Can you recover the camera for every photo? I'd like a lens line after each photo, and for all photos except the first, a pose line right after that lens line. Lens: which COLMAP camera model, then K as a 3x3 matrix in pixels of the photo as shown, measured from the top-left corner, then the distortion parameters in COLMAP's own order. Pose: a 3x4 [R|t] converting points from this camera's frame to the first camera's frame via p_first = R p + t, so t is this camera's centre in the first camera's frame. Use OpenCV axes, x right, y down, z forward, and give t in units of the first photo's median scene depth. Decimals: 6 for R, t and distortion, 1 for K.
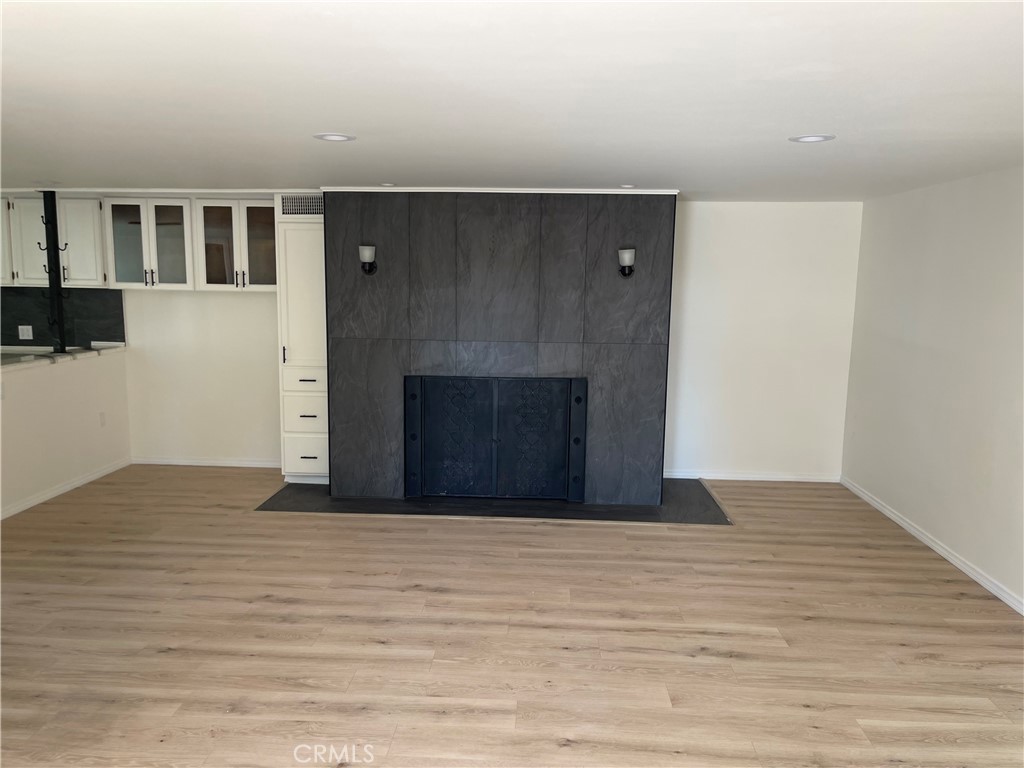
lens RADIAL K [[773.0, 0, 512.0], [0, 773.0, 384.0], [0, 0, 1]] dist [0.096766, -0.128317]
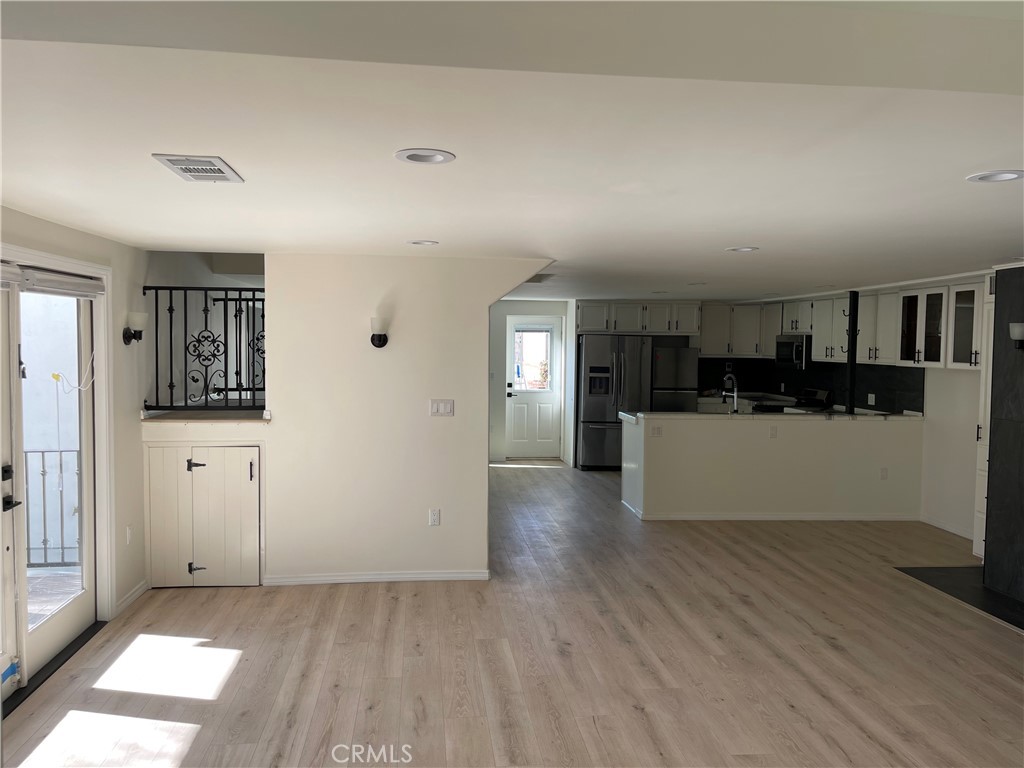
lens RADIAL K [[773.0, 0, 512.0], [0, 773.0, 384.0], [0, 0, 1]] dist [0.096766, -0.128317]
pose [[0.173571, 0.042424, -0.983907, 0.847370], [-0.150246, 0.988517, 0.016118, -0.037088], [0.973293, 0.145030, 0.177952, 0.328546]]
